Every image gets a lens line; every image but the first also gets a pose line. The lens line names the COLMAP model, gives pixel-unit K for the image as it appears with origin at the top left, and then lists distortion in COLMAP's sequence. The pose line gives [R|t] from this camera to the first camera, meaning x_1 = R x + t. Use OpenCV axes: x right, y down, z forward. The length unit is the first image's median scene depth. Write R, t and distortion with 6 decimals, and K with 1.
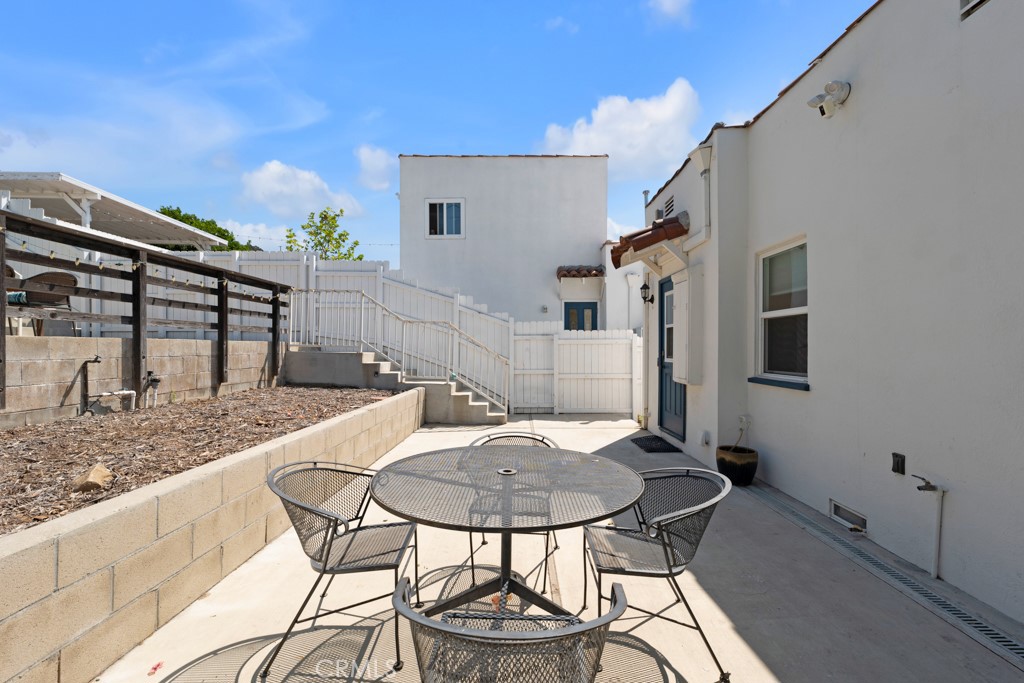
lens RADIAL K [[423.7, 0, 507.7], [0, 423.7, 352.9], [0, 0, 1]] dist [0.001729, 0.000211]
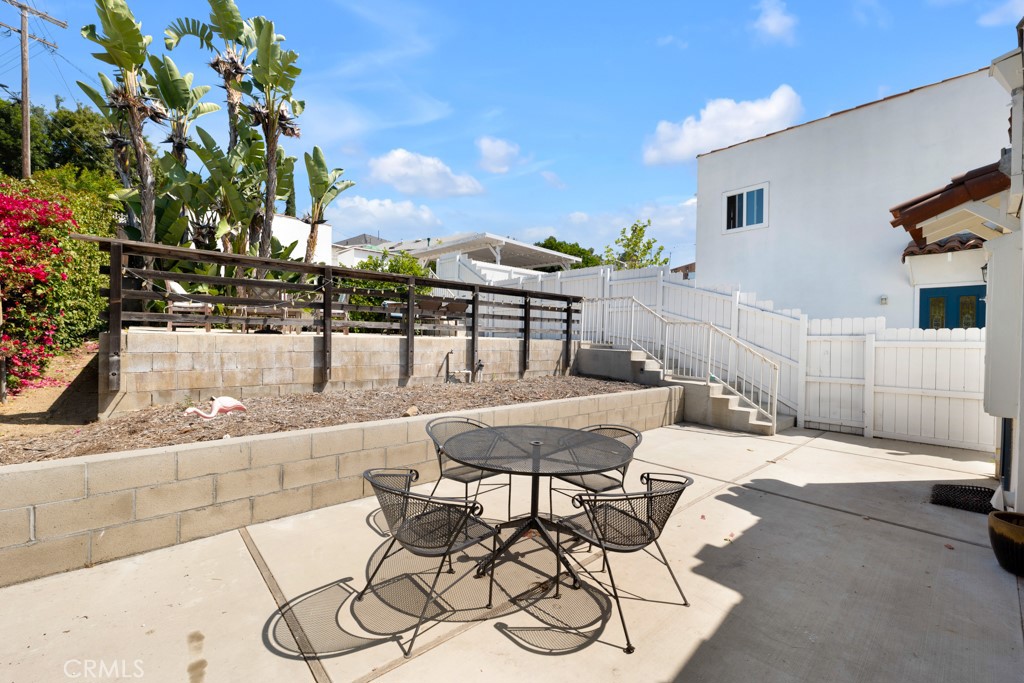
lens RADIAL K [[418.5, 0, 510.5], [0, 418.5, 343.4], [0, 0, 1]] dist [0.000845, 0.000115]
pose [[0.686201, 0.015393, -0.727249, 0.265442], [-0.022834, 0.999739, -0.000385, -0.013786], [0.727054, 0.016870, 0.686373, -0.007628]]
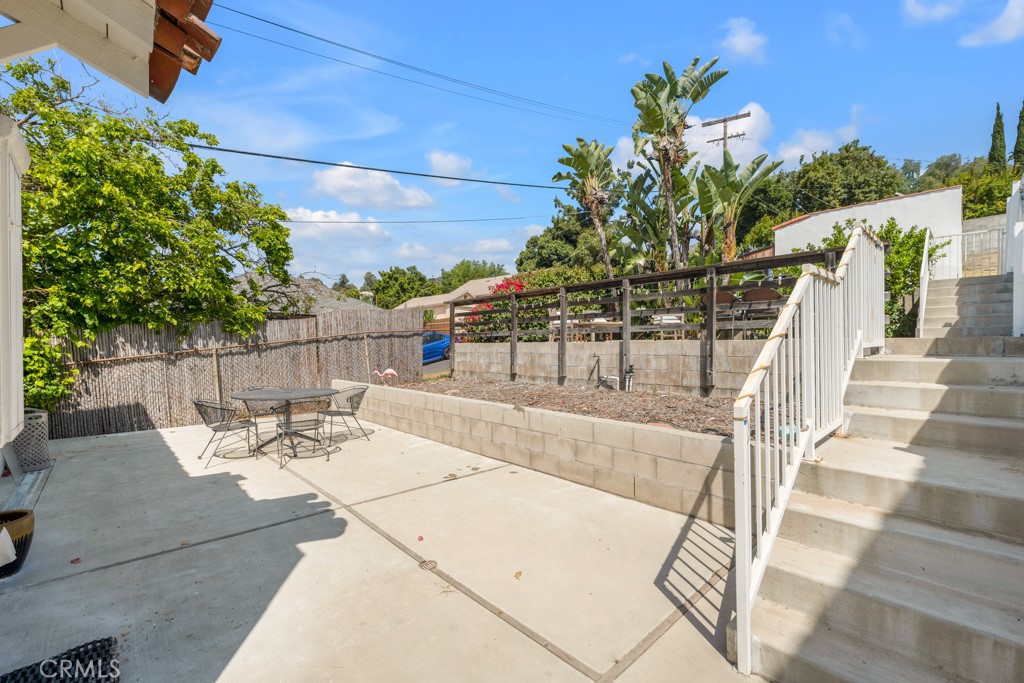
lens RADIAL K [[418.5, 0, 510.5], [0, 418.5, 343.4], [0, 0, 1]] dist [0.000845, 0.000115]
pose [[-0.698214, -0.008706, -0.715836, 0.265134], [-0.010541, 0.999943, -0.001880, -0.013702], [0.715811, 0.006232, -0.698266, 1.114522]]
